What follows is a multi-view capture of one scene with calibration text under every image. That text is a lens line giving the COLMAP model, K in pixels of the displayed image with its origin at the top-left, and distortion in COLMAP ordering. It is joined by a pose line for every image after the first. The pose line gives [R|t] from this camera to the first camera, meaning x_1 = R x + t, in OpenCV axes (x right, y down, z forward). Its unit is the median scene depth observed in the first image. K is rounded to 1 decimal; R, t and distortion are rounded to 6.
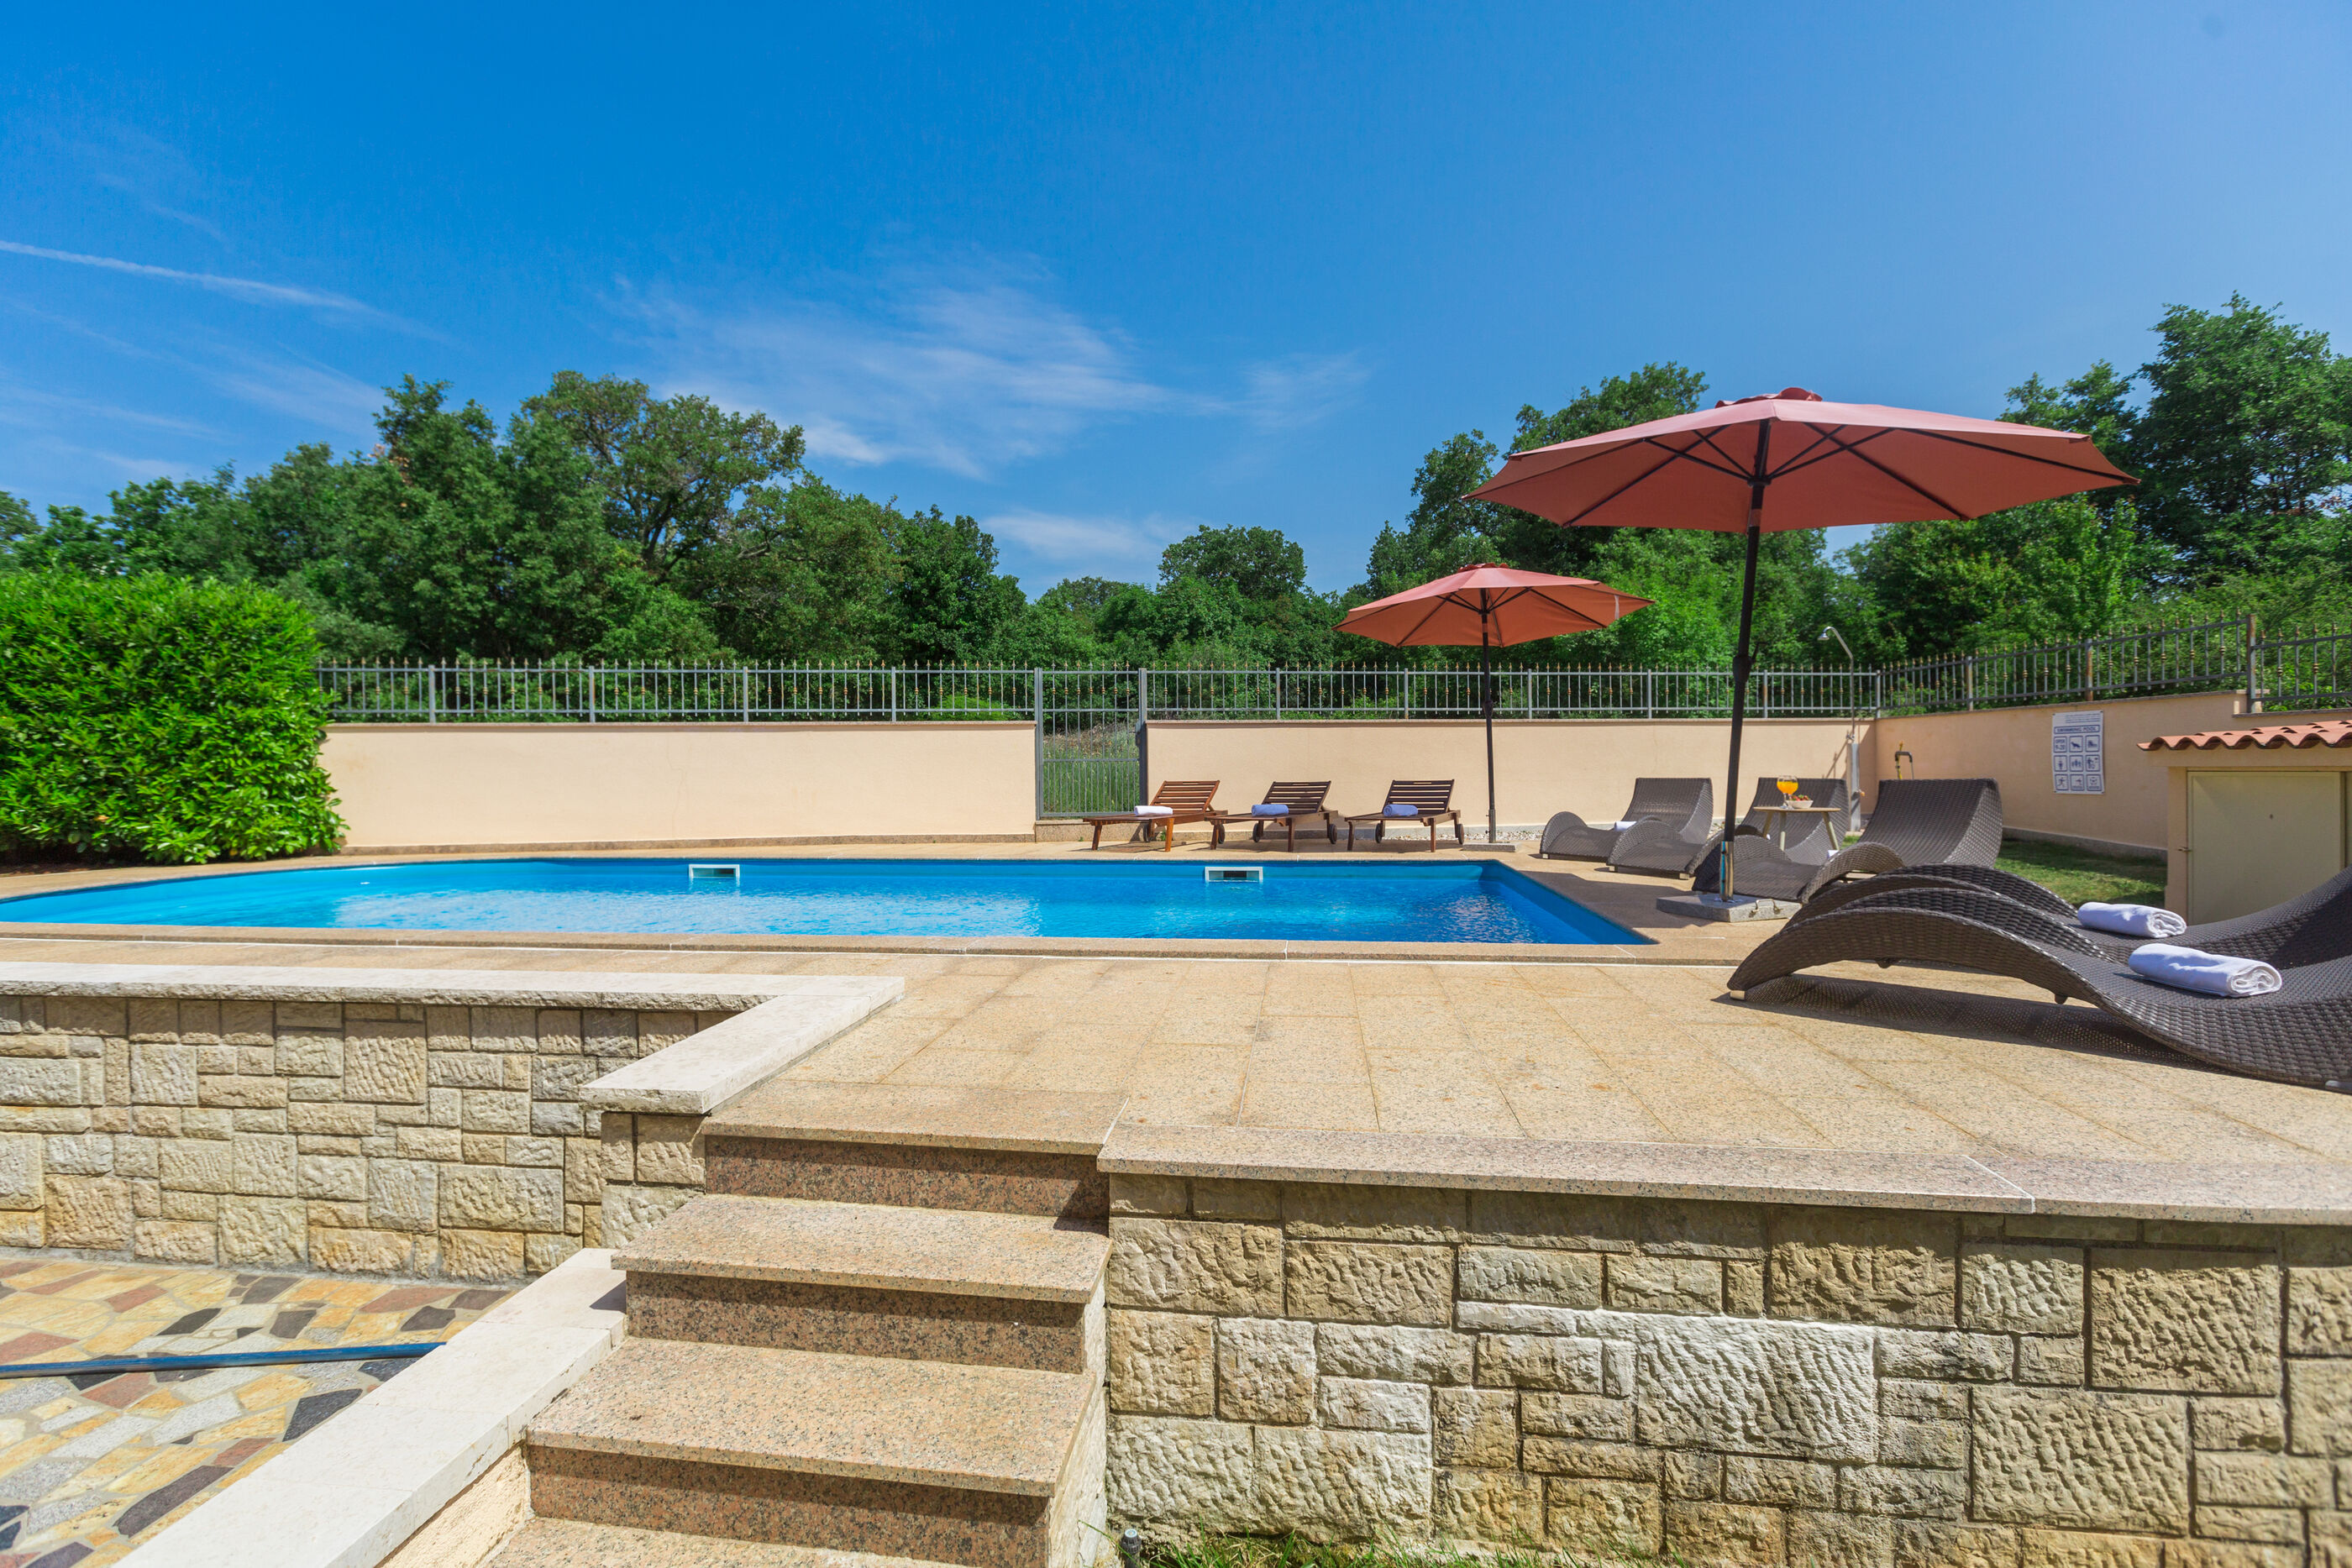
lens RADIAL K [[1040.4, 0, 1184.5], [0, 1040.4, 772.7], [0, 0, 1]] dist [-0.000391, 0.000698]
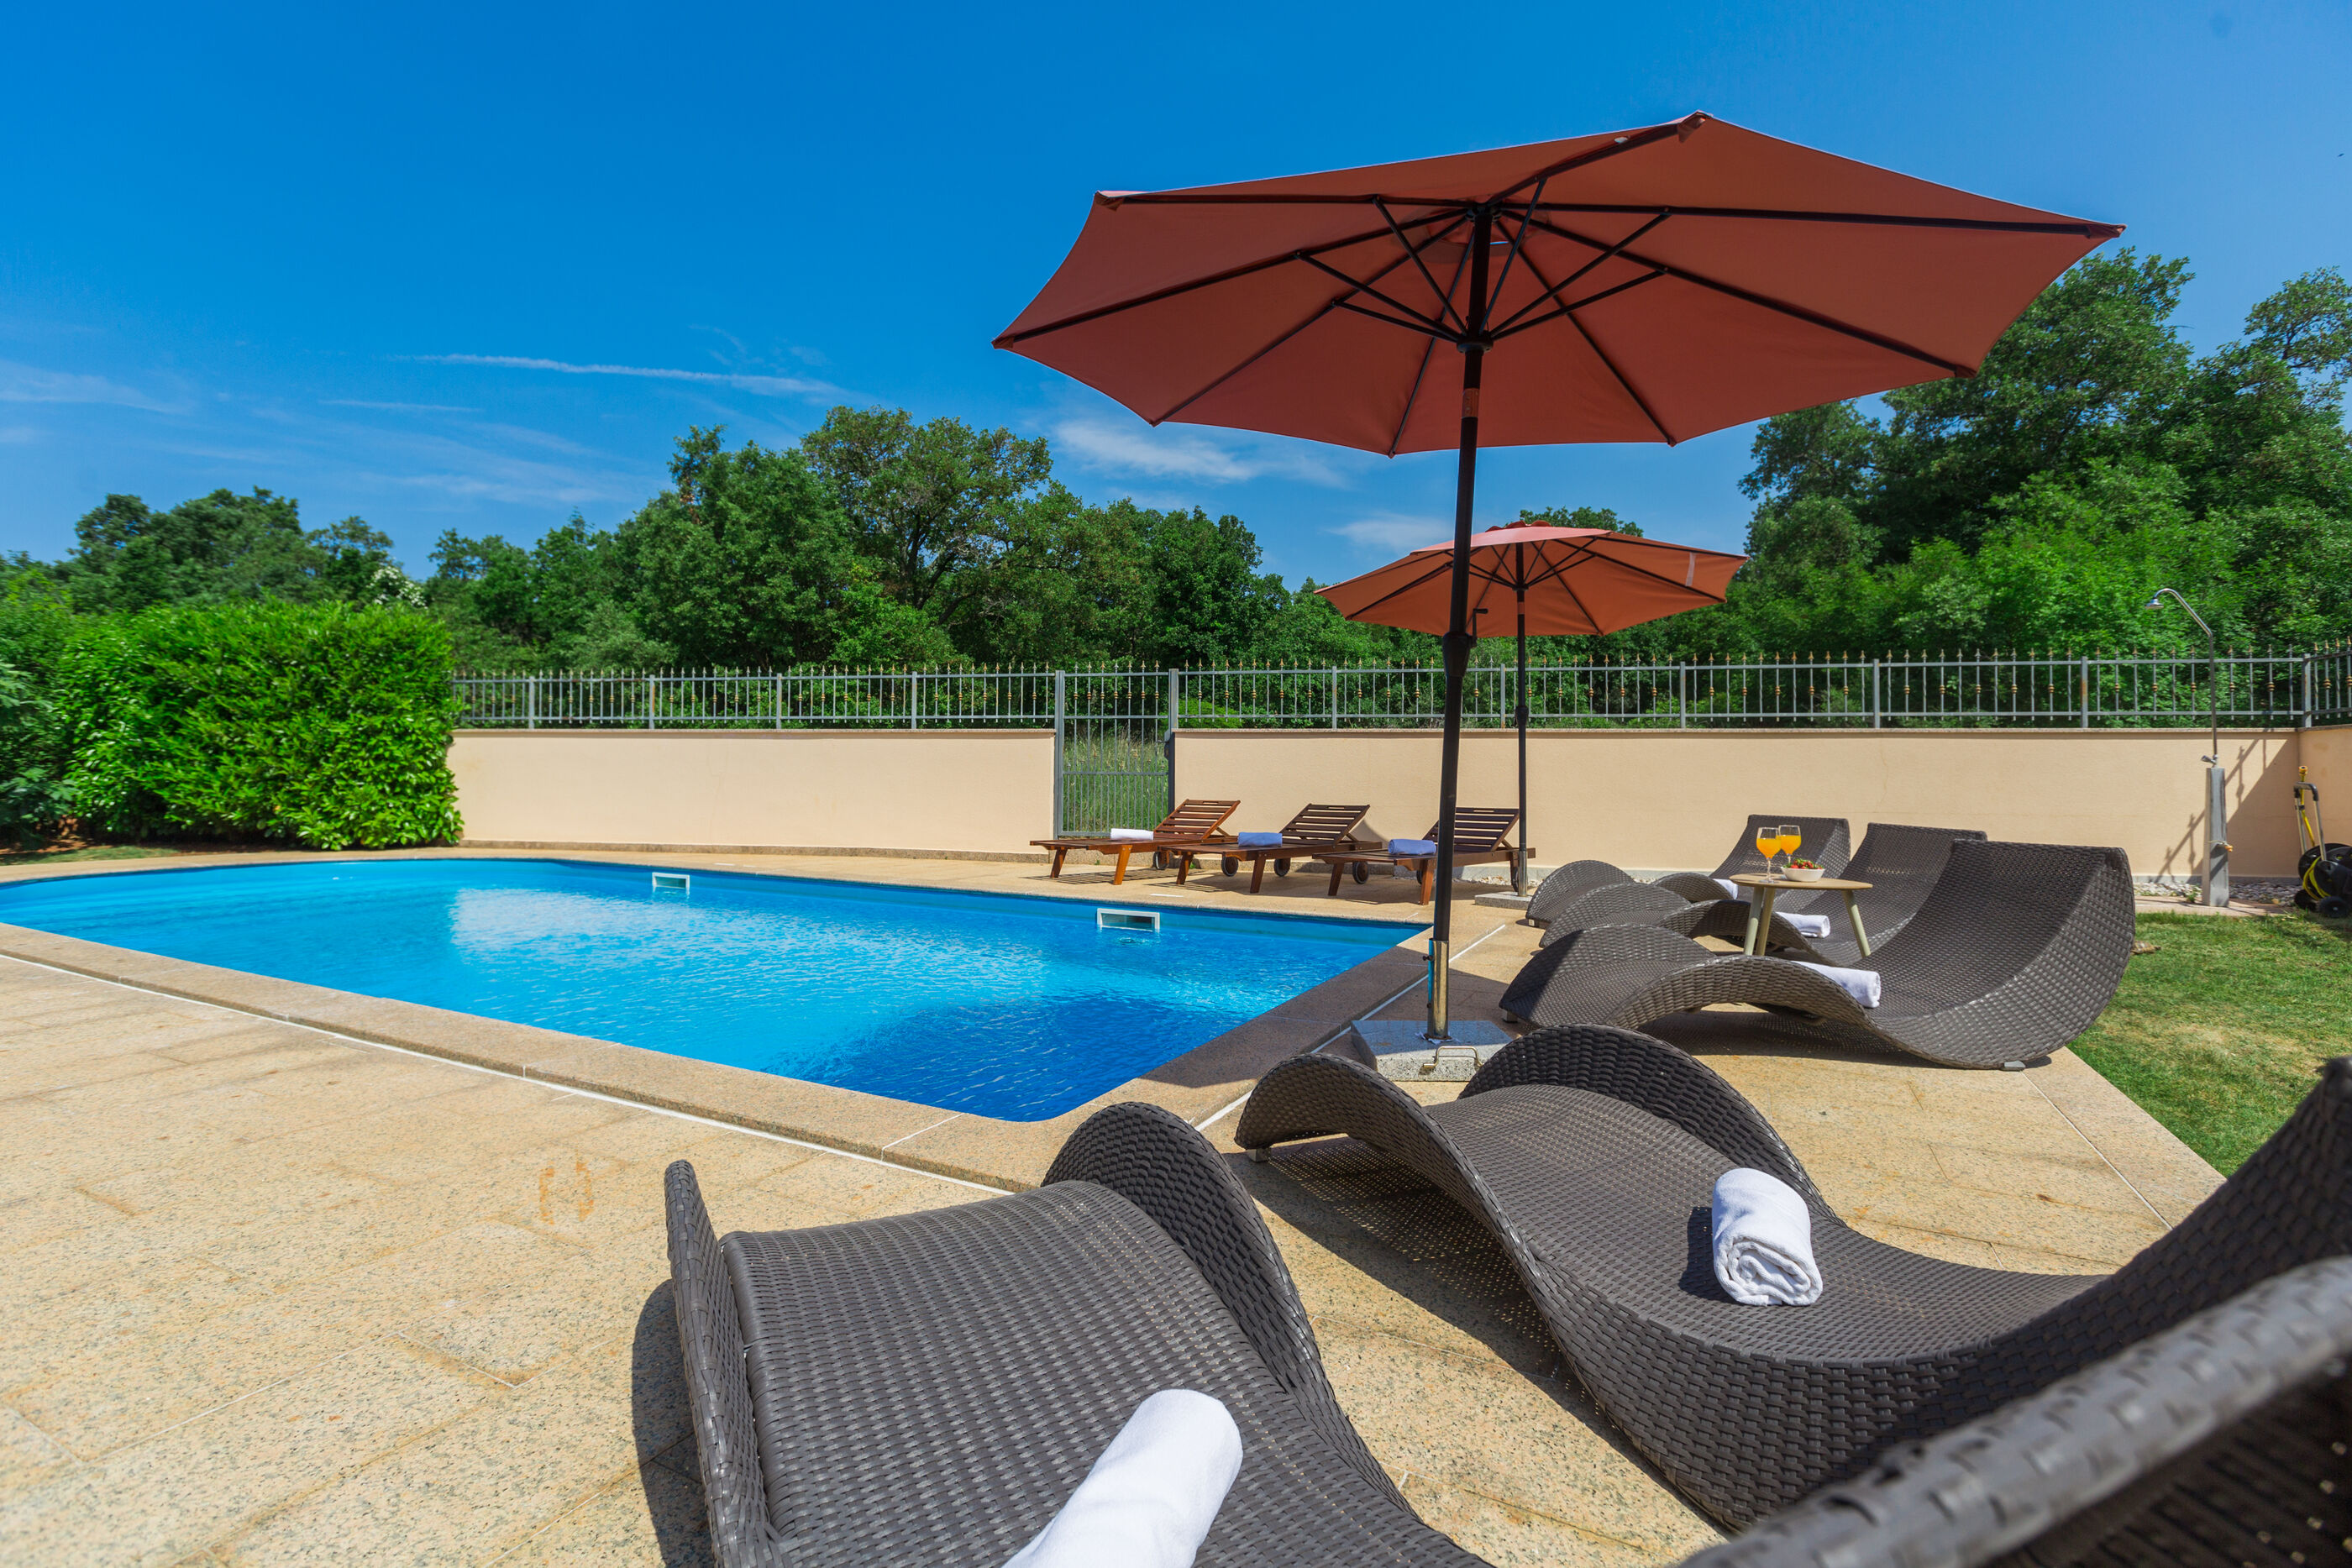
lens RADIAL K [[1069.8, 0, 1162.0], [0, 1069.8, 745.1], [0, 0, 1]] dist [-0.001902, 0.000205]
pose [[0.938768, 0.008667, -0.344441, 0.264268], [-0.019283, 0.999438, -0.027406, -0.011987], [0.344010, 0.032370, 0.938408, 0.162033]]
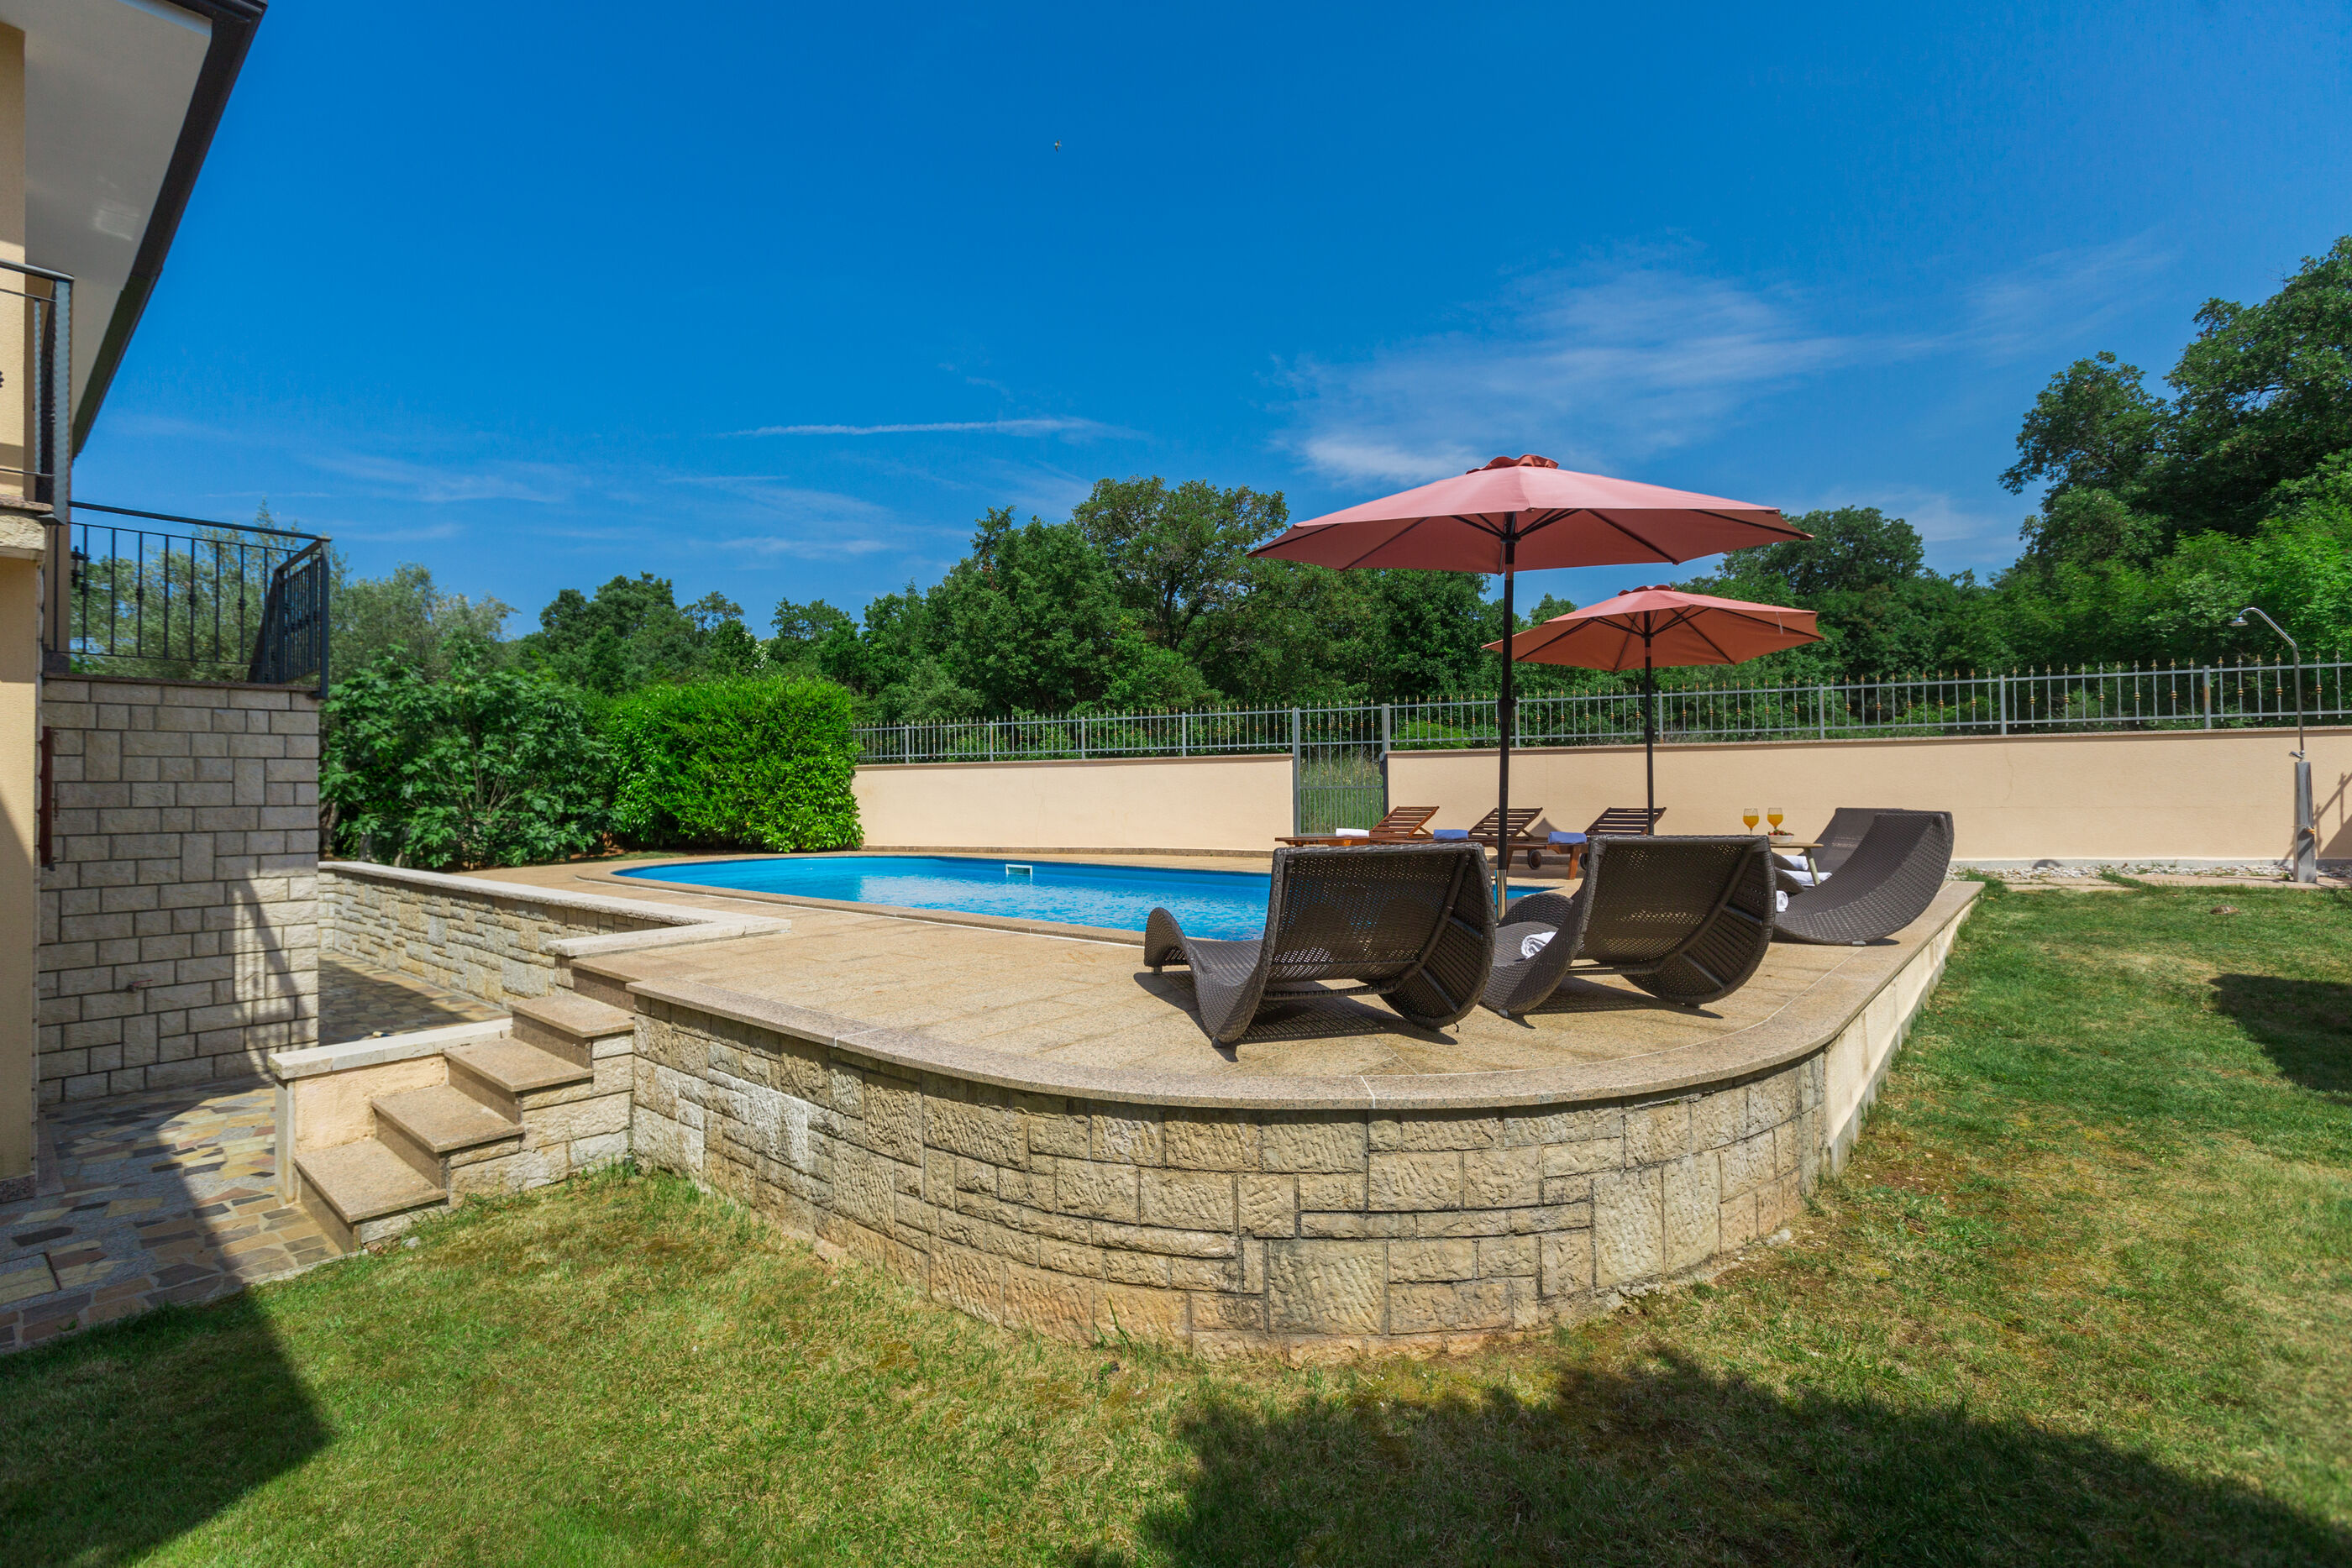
lens RADIAL K [[1040.4, 0, 1184.5], [0, 1040.4, 772.7], [0, 0, 1]] dist [-0.000391, 0.000698]
pose [[0.846397, -0.009764, -0.532463, 0.371085], [-0.000740, 0.999809, -0.019511, -0.005802], [0.532552, 0.016908, 0.846228, -0.042100]]
